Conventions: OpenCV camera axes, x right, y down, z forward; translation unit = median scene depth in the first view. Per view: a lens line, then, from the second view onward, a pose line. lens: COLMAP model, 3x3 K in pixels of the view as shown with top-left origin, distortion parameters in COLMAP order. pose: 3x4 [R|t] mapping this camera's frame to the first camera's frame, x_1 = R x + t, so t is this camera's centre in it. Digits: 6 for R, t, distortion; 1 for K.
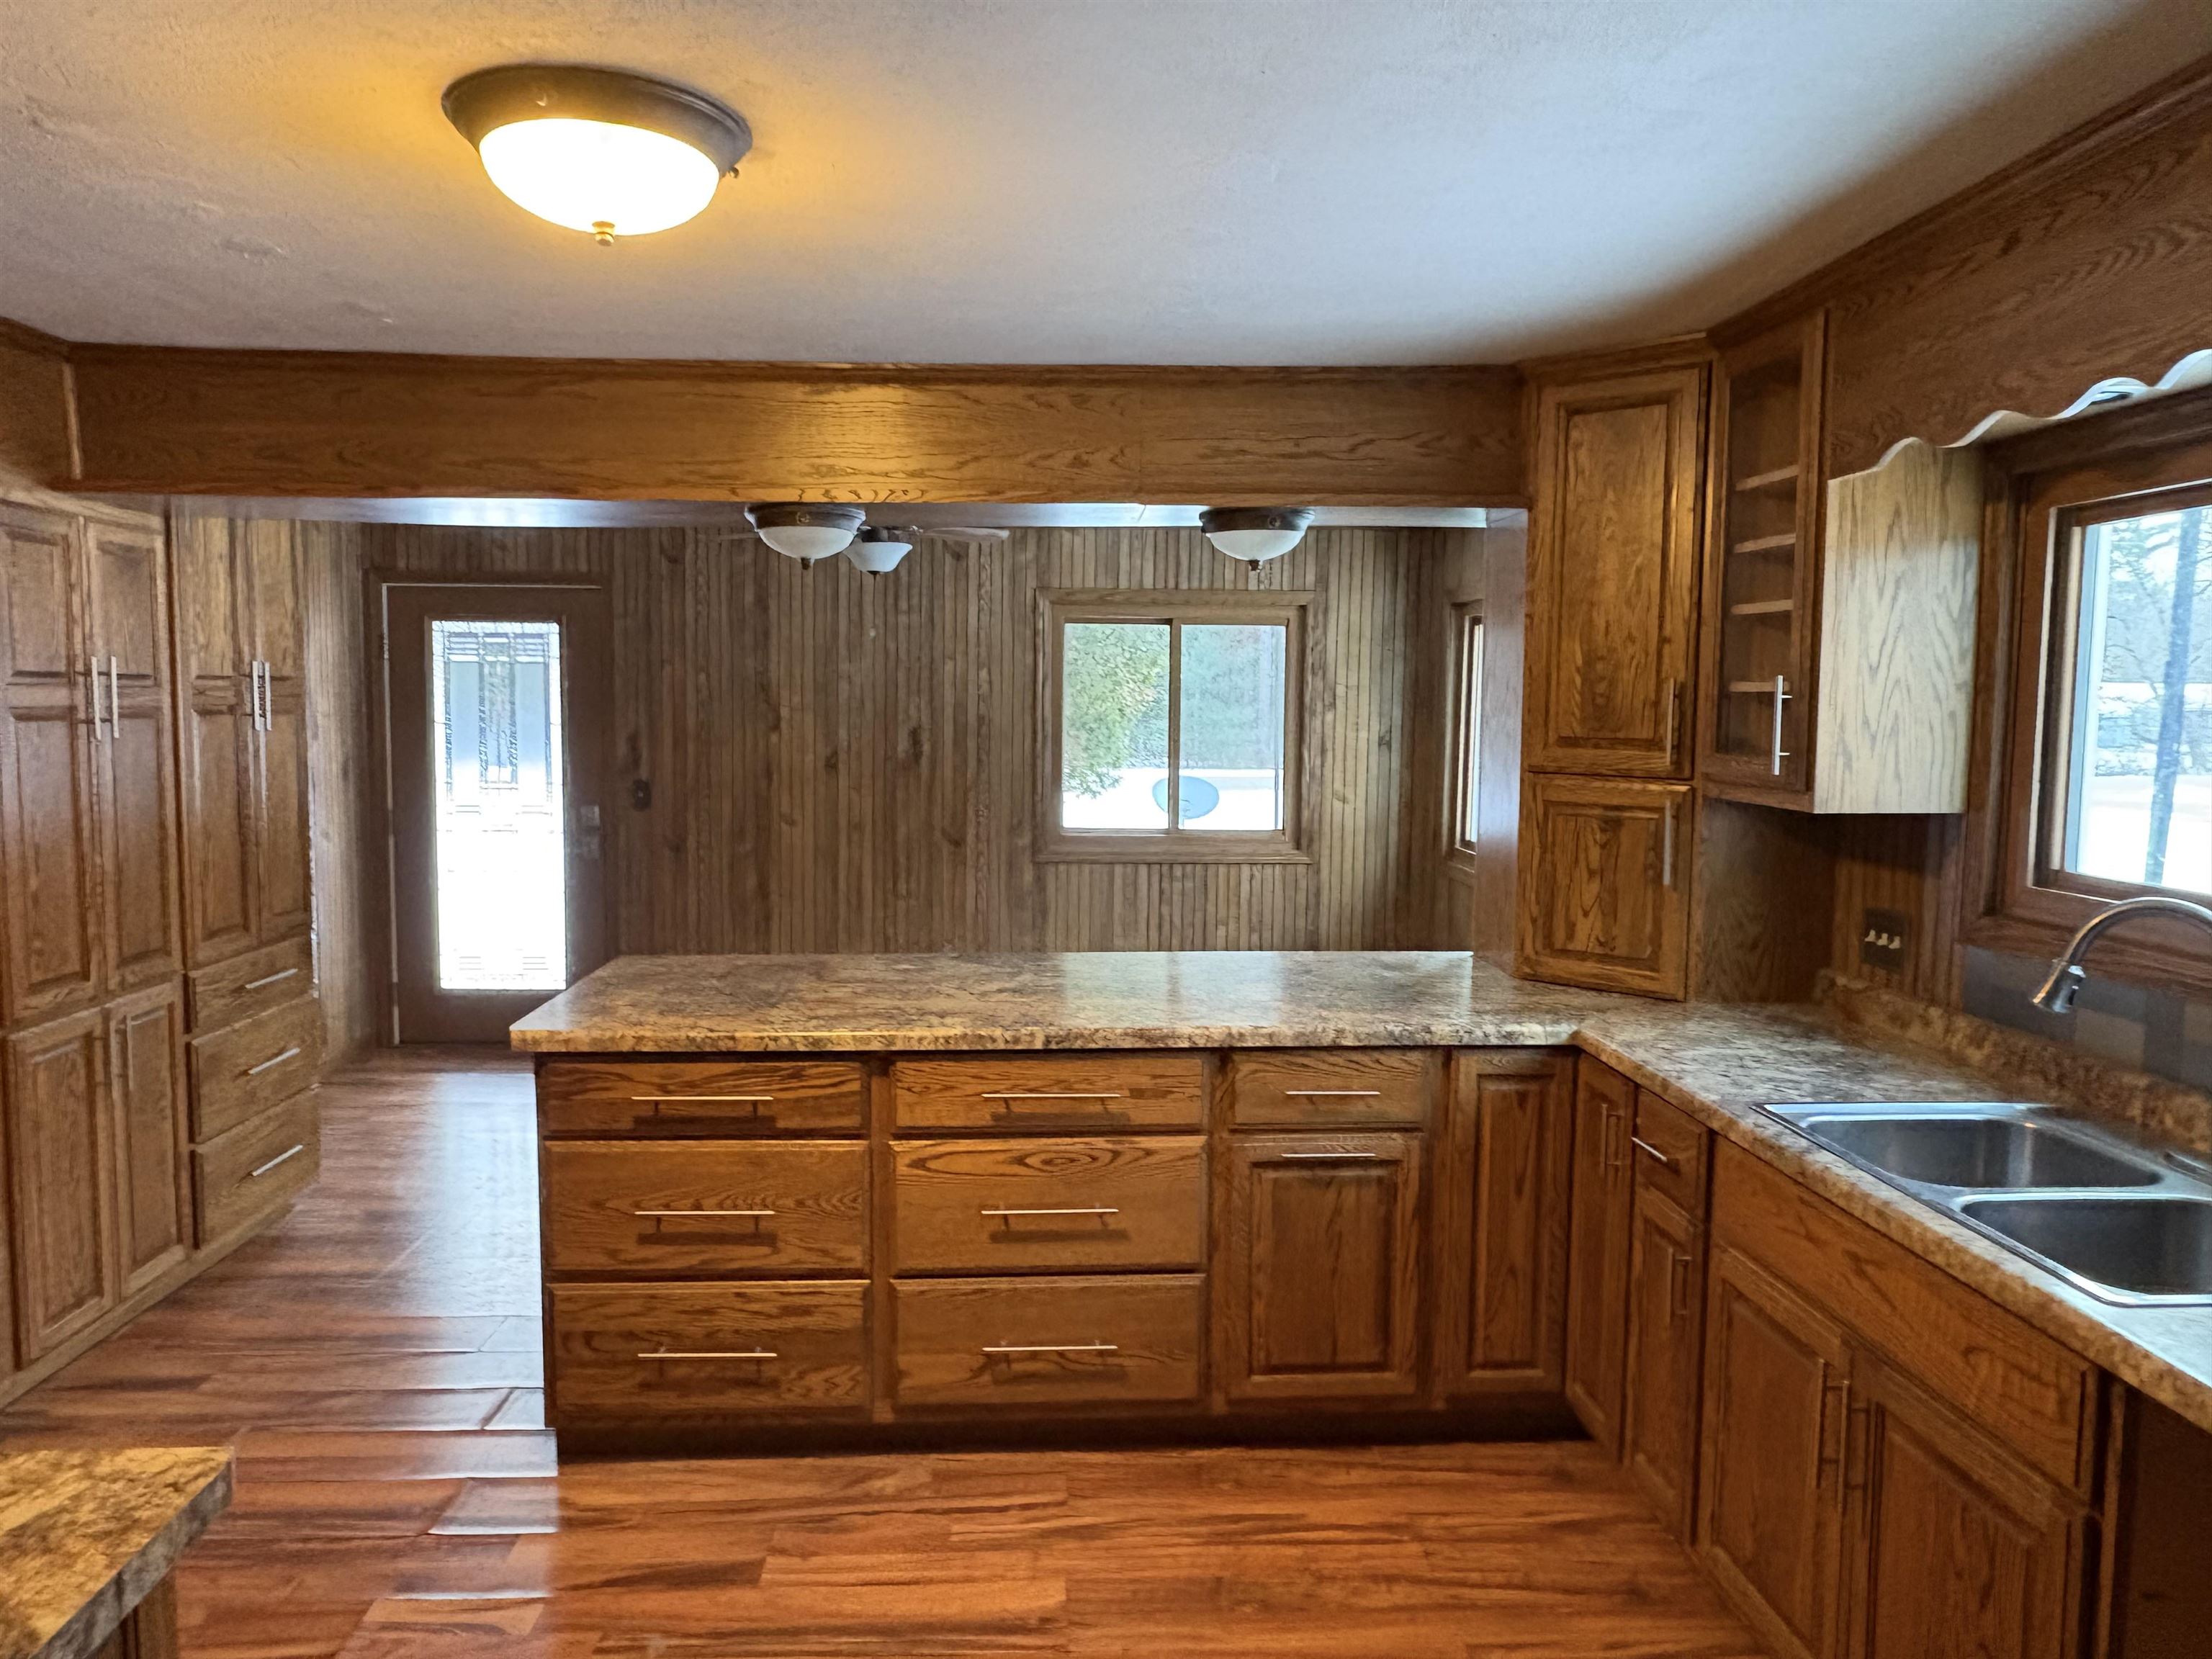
lens RADIAL K [[1539.4, 0, 1103.3], [0, 1539.4, 835.2], [0, 0, 1]] dist [0.008838, -0.000504]
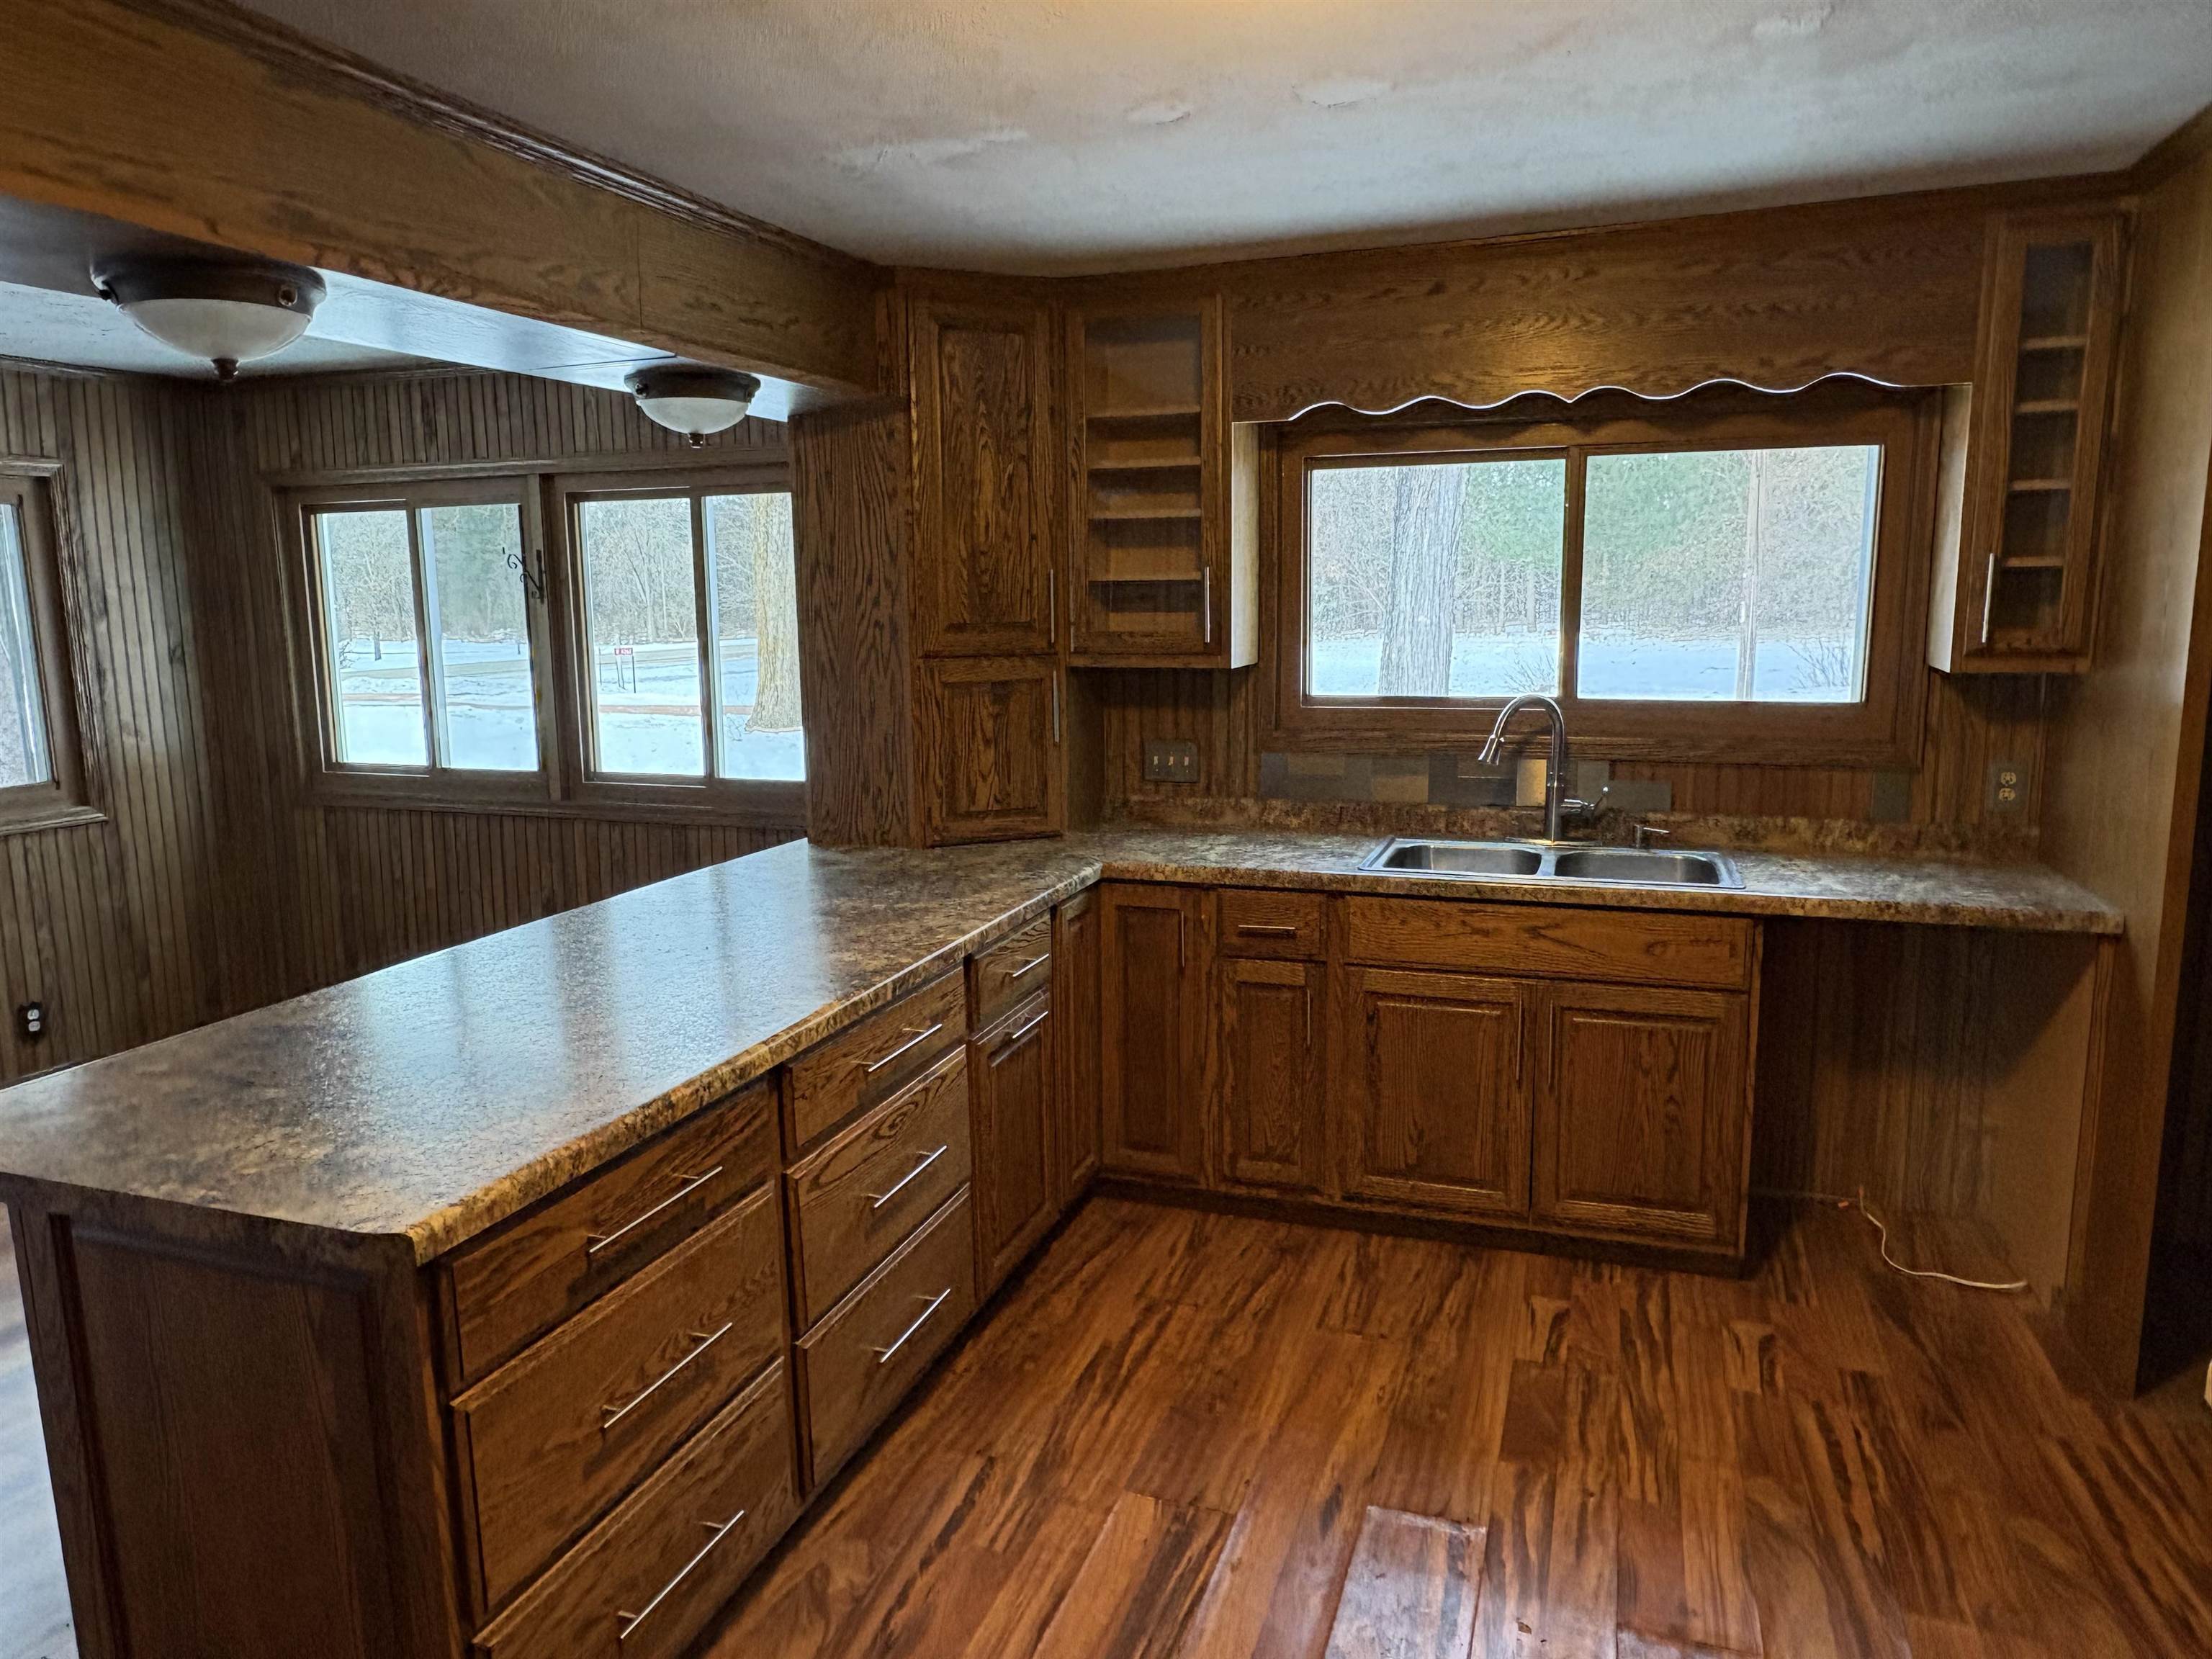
lens RADIAL K [[1431.6, 0, 1109.9], [0, 1431.6, 822.3], [0, 0, 1]] dist [-0.007063, 0.002334]
pose [[0.376668, -0.158237, 0.912733, -0.677859], [0.098910, 0.986540, 0.130215, -0.049581], [-0.921053, 0.041230, 0.387249, 0.543572]]
